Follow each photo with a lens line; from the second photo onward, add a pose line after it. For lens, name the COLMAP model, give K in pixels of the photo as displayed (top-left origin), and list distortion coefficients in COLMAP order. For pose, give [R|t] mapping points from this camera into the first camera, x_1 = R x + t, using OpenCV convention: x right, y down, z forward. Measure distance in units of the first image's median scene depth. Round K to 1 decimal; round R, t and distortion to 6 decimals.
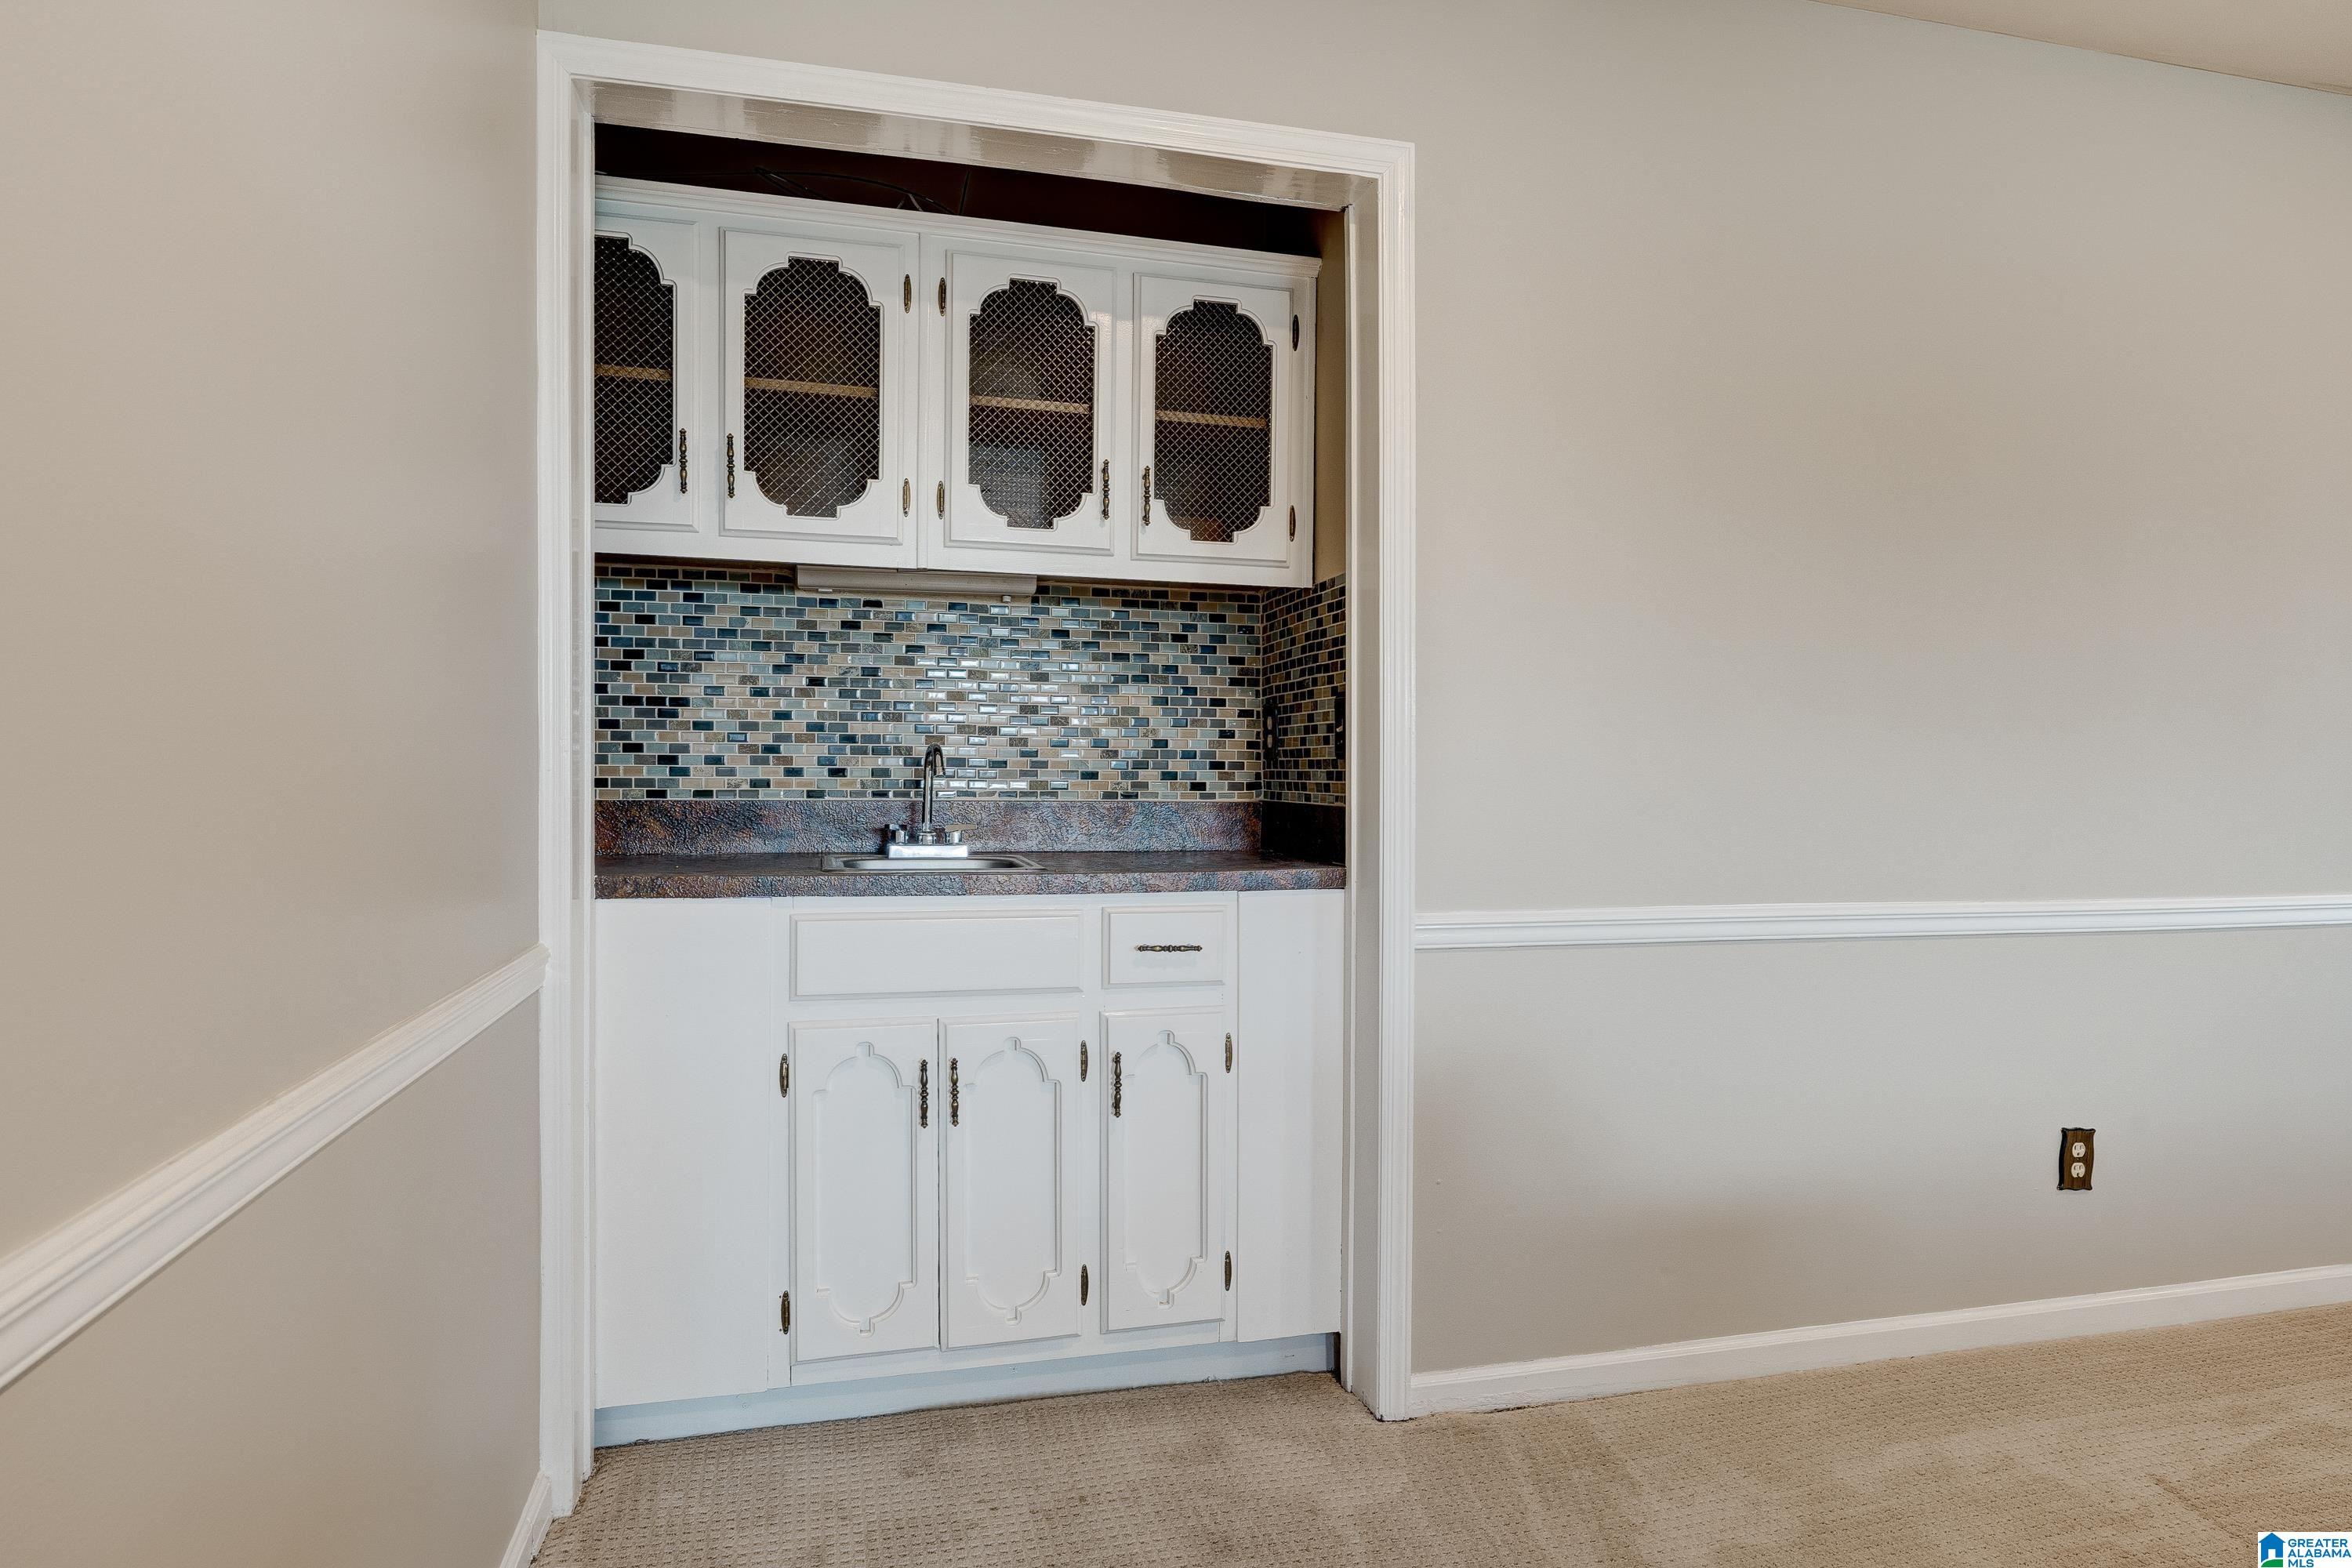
lens RADIAL K [[1346.4, 0, 1174.4], [0, 1346.4, 779.7], [0, 0, 1]] dist [0.000058, 0.000029]
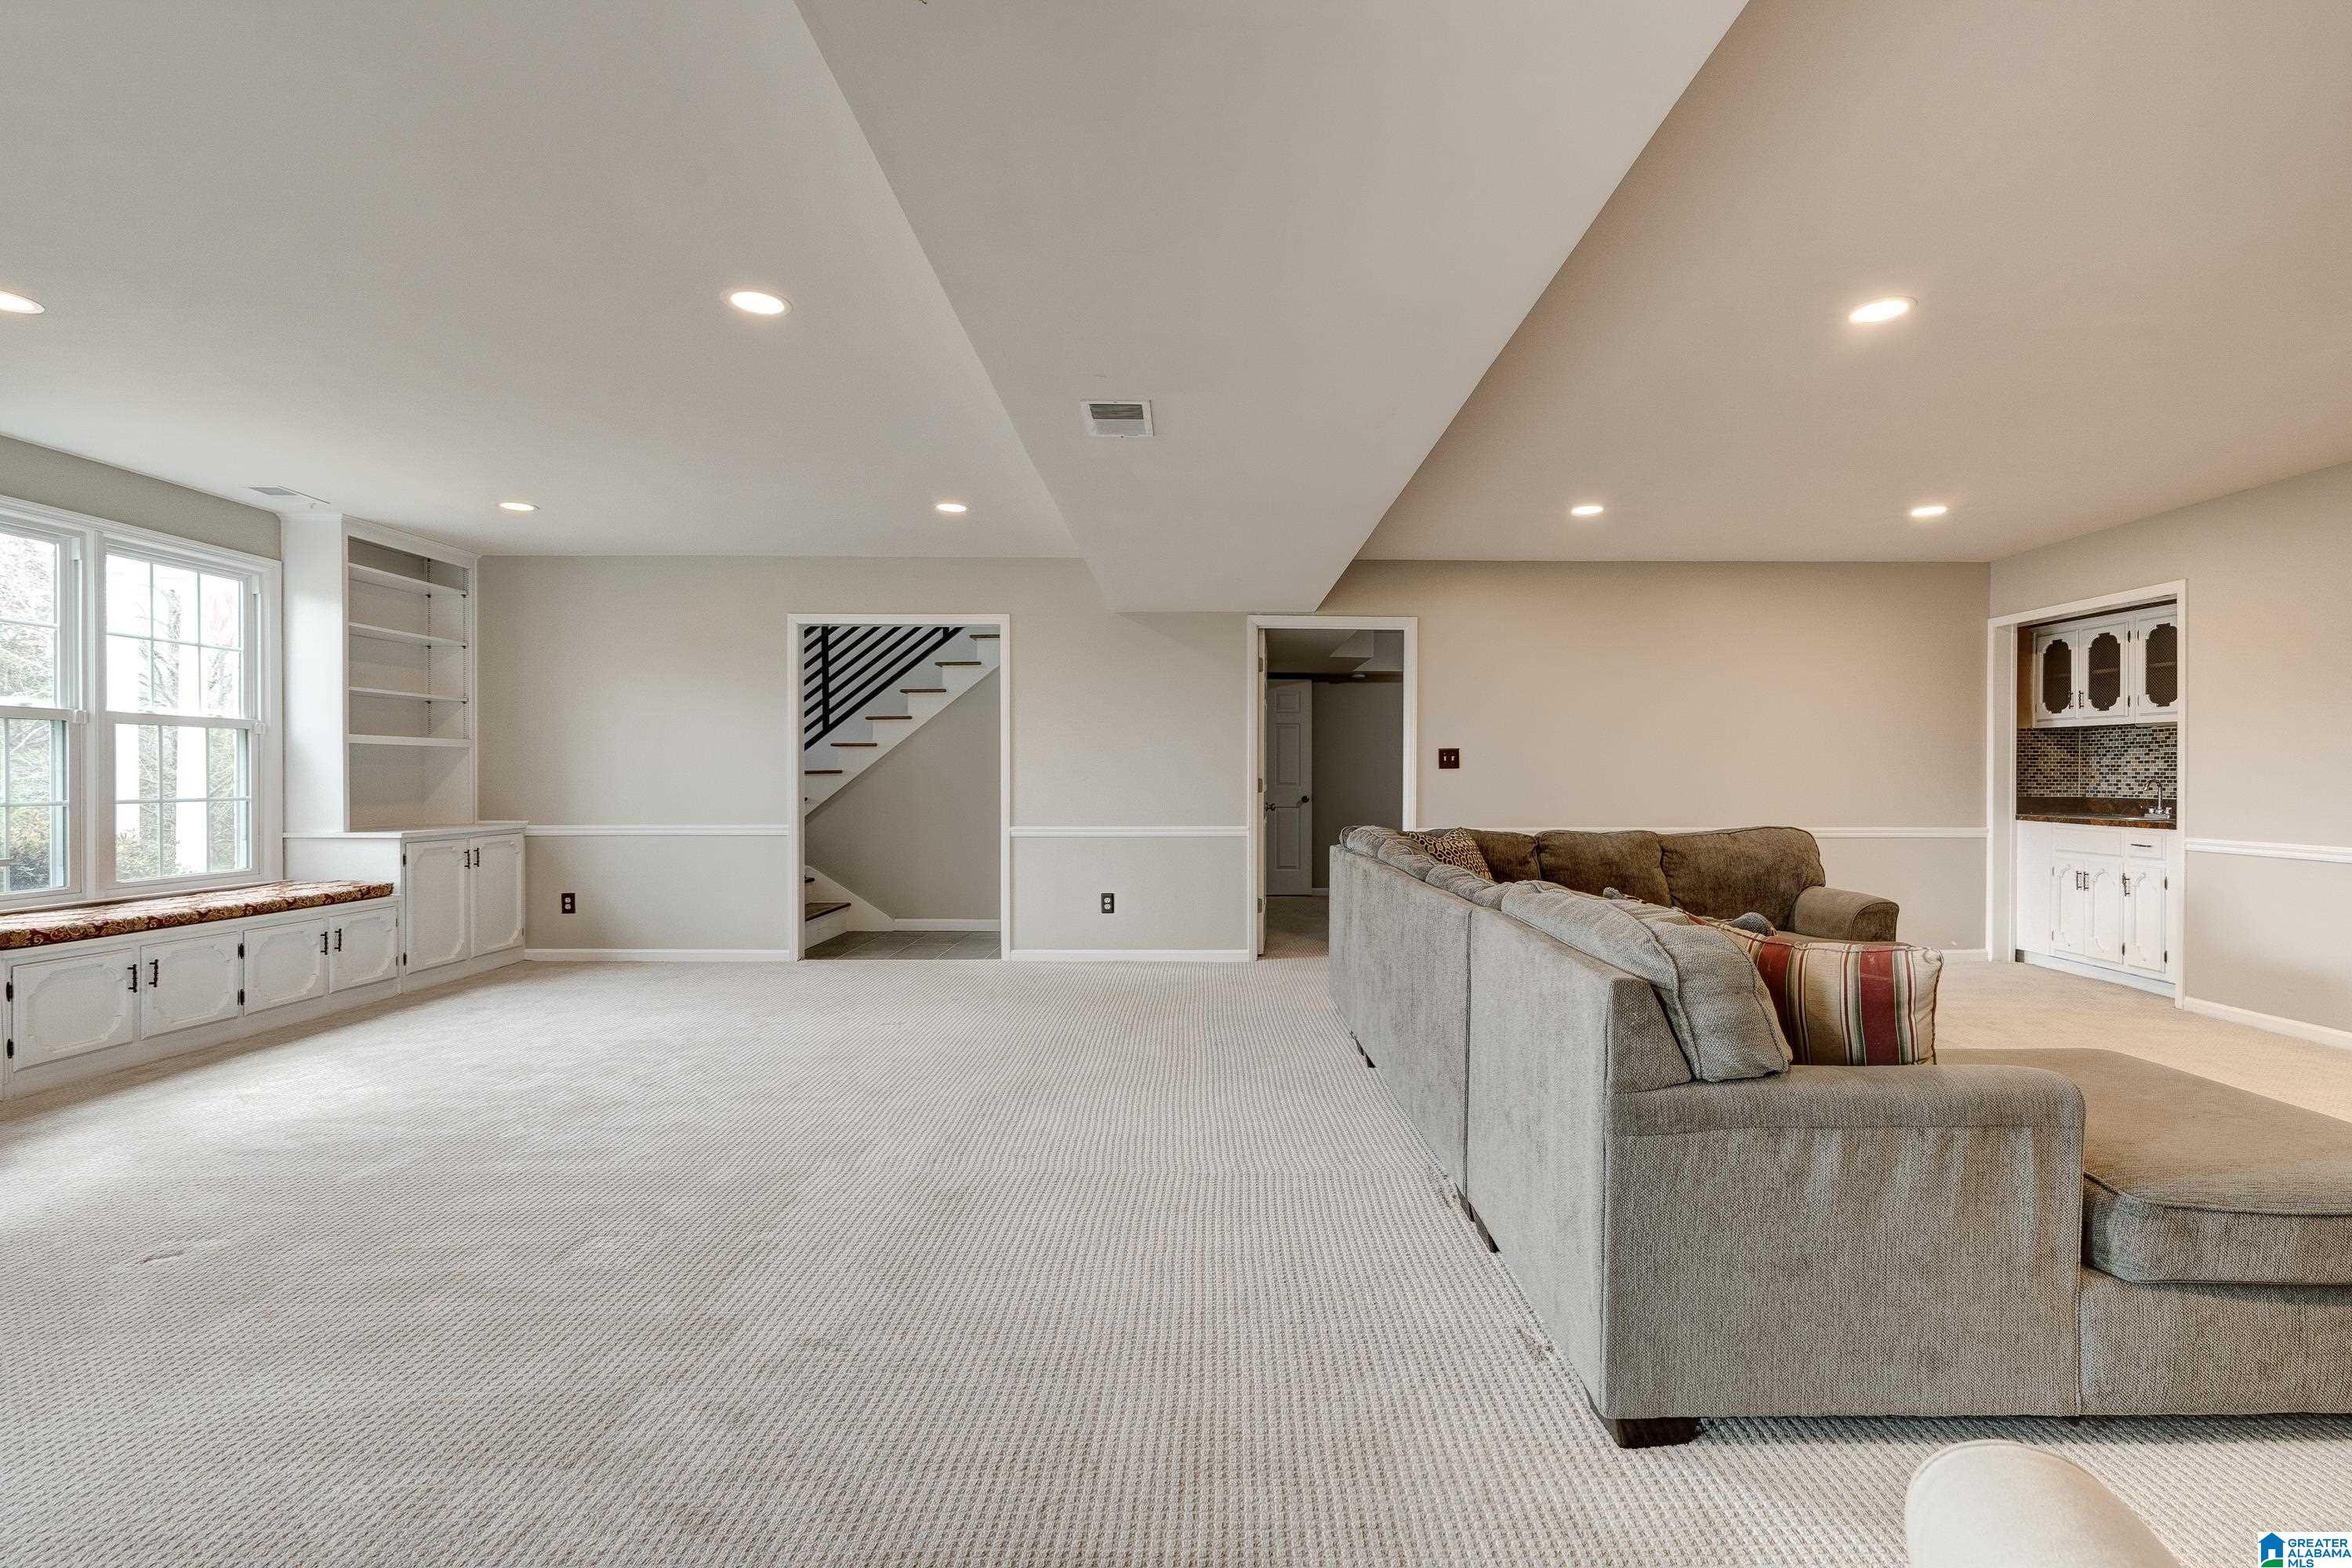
lens RADIAL K [[1067.4, 0, 1181.2], [0, 1067.4, 778.8], [0, 0, 1]] dist [-0.003527, -0.000332]
pose [[-0.294472, -0.000870, -0.955660, 2.853170], [-0.018793, 0.999811, 0.004880, 0.000763], [0.955475, 0.019397, -0.294433, -0.381916]]
